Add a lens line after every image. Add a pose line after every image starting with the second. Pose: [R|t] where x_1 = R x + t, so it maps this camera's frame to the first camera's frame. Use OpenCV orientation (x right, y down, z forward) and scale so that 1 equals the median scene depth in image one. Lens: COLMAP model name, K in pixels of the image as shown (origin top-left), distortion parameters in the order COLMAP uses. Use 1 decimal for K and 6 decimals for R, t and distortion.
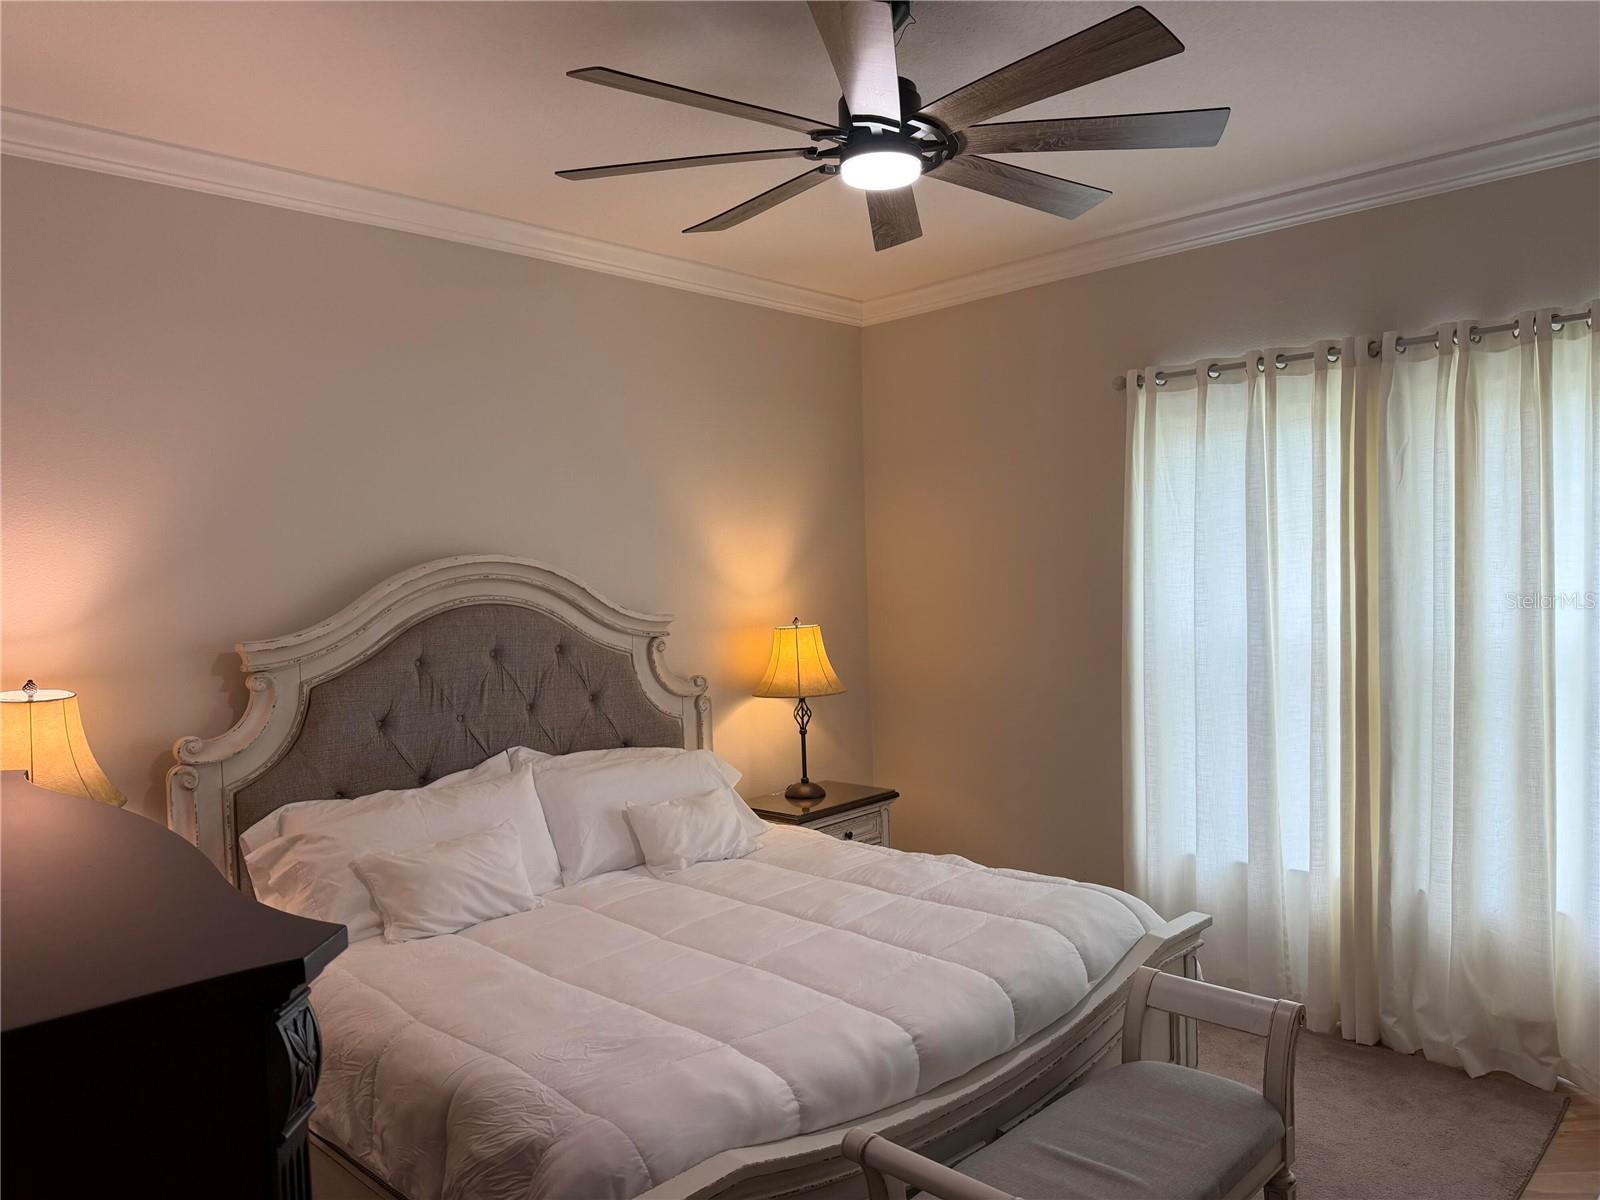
lens RADIAL K [[1122.6, 0, 800.0], [0, 1122.6, 600.0], [0, 0, 1]] dist [0.159263, -0.246045]
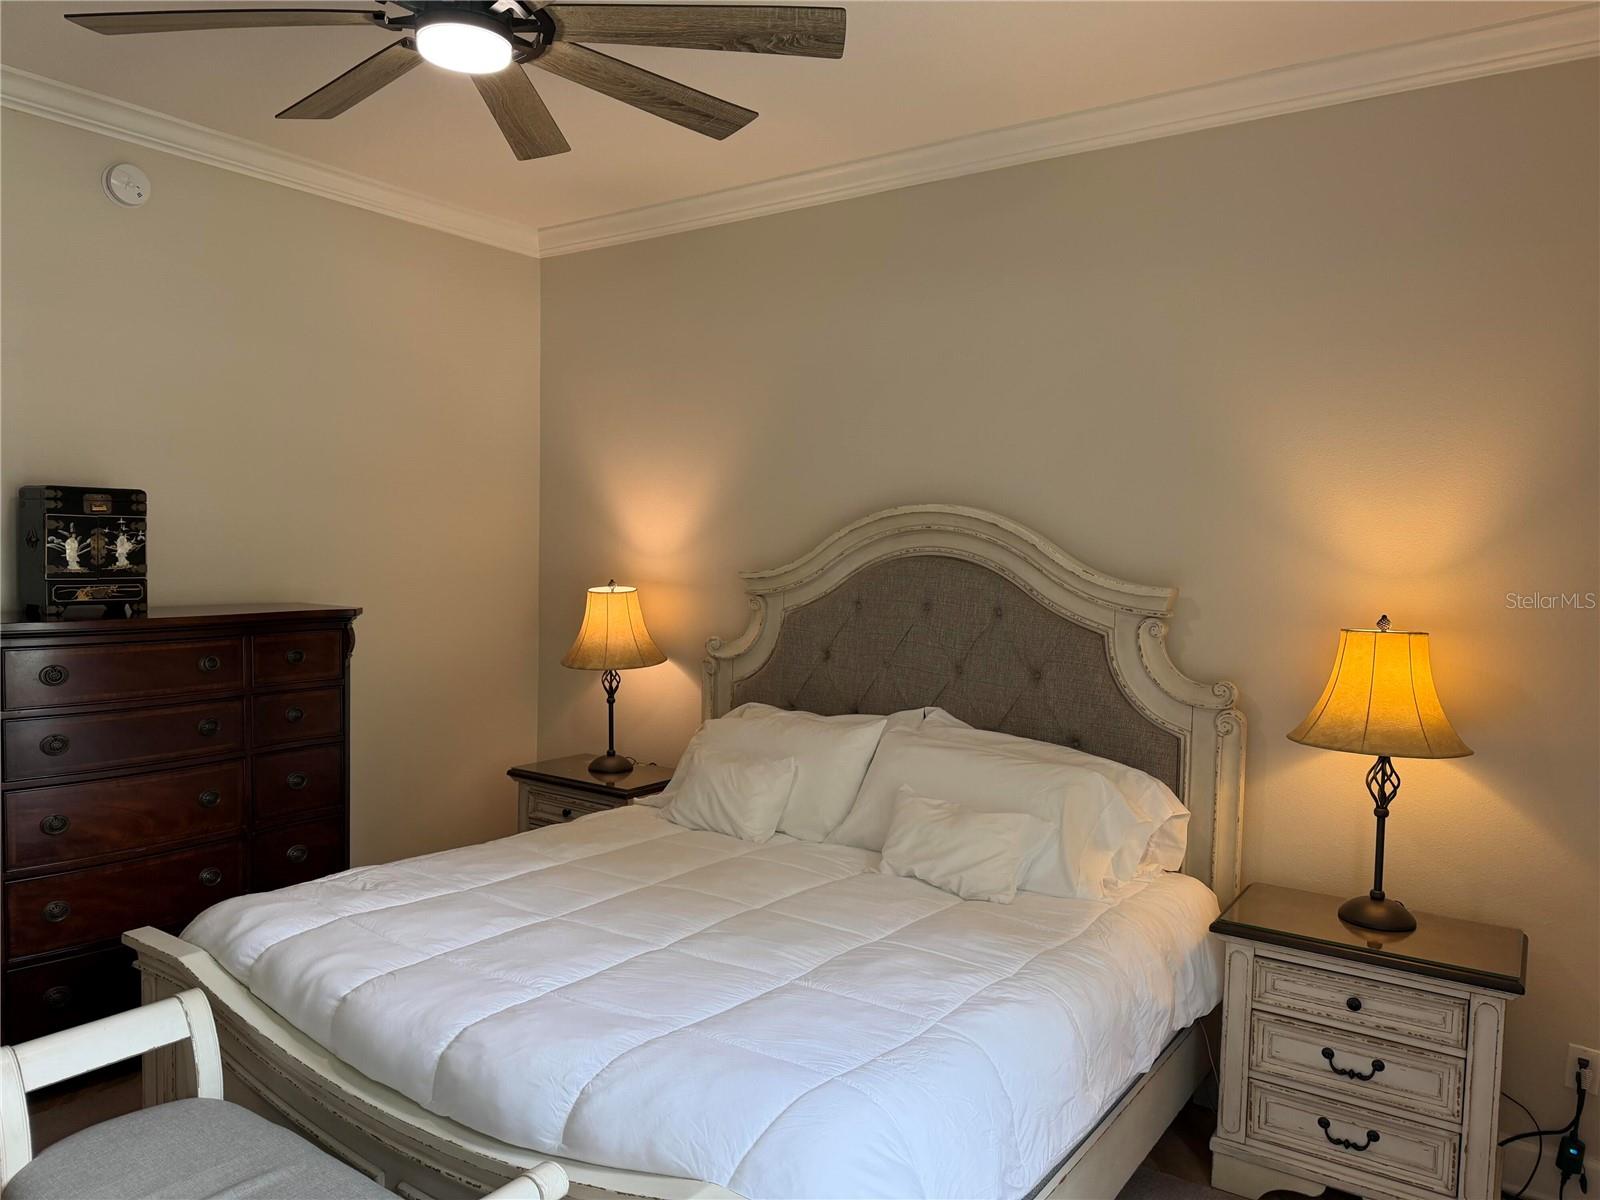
lens RADIAL K [[1119.7, 0, 797.3], [0, 1119.7, 592.6], [0, 0, 1]] dist [0.161688, -0.251254]
pose [[0.132353, 0.077492, -0.988169, 0.821250], [-0.051492, 0.996131, 0.071220, -0.033770], [0.989864, 0.041456, 0.135831, 0.942427]]
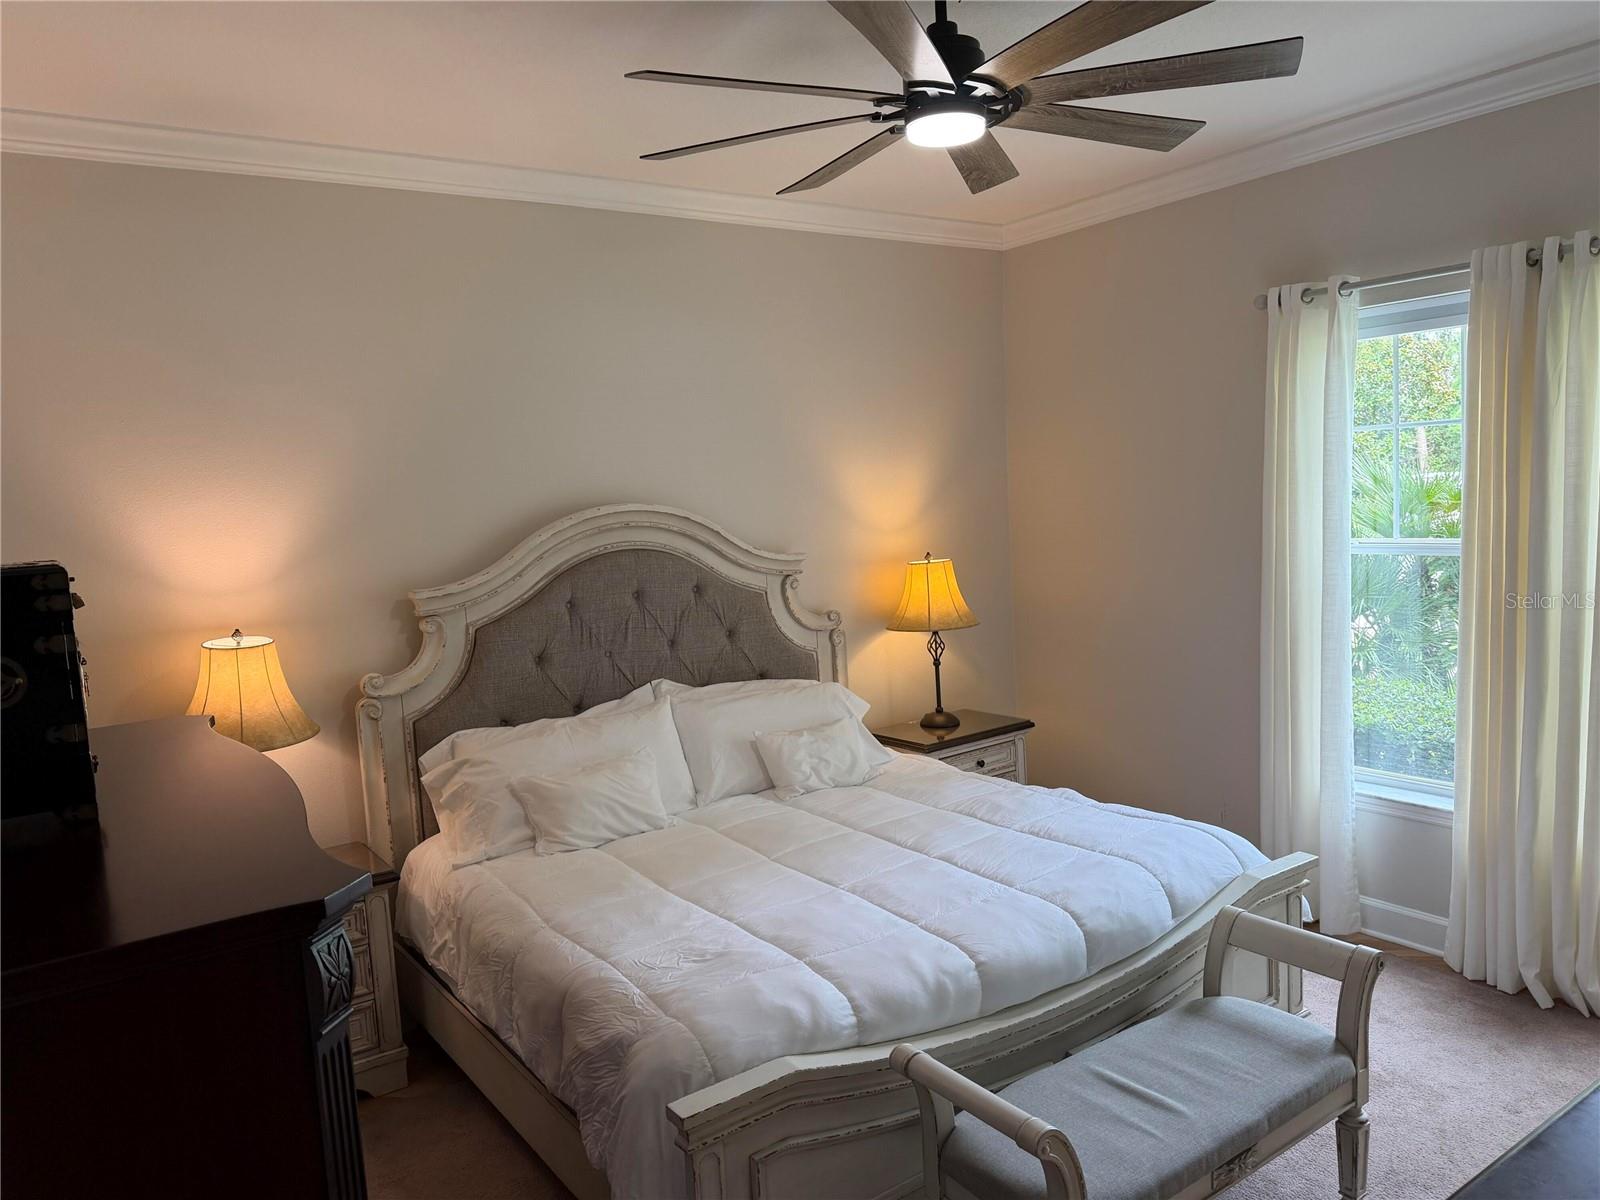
lens RADIAL K [[1119.7, 0, 797.3], [0, 1119.7, 592.6], [0, 0, 1]] dist [0.161688, -0.251254]
pose [[0.982903, -0.010368, -0.183834, 0.101609], [0.023430, 0.997340, 0.069025, -0.032224], [0.182630, -0.072152, 0.980531, -0.039134]]
